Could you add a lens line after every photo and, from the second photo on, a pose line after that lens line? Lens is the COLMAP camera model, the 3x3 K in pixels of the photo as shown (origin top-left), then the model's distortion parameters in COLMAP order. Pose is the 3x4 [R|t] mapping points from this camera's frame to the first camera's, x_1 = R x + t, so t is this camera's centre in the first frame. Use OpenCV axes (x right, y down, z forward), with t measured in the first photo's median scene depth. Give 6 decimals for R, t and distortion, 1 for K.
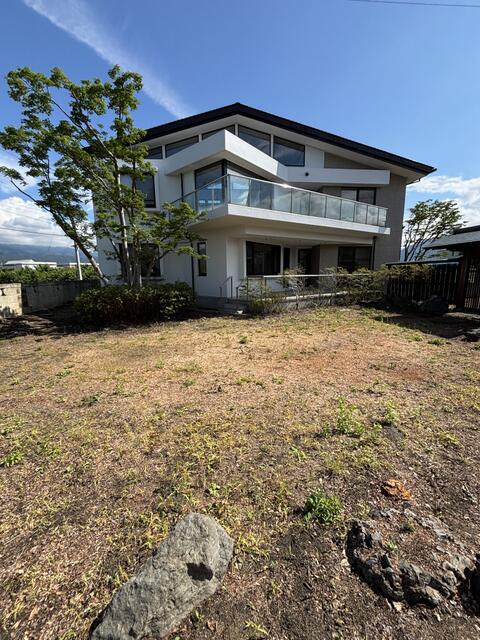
lens RADIAL K [[253.1, 0, 245.6], [0, 253.1, 321.7], [0, 0, 1]] dist [-0.001073, -0.000886]
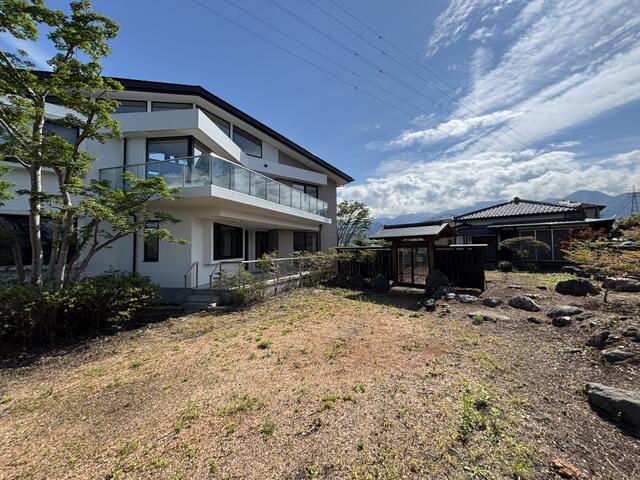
lens RADIAL K [[253.1, 0, 320.4], [0, 253.1, 242.2], [0, 0, 1]] dist [-0.001073, -0.000886]
pose [[0.831548, 0.021608, 0.555032, -0.172991], [0.099278, 0.977371, -0.186788, -0.042722], [-0.546508, 0.210426, 0.810586, 0.073962]]
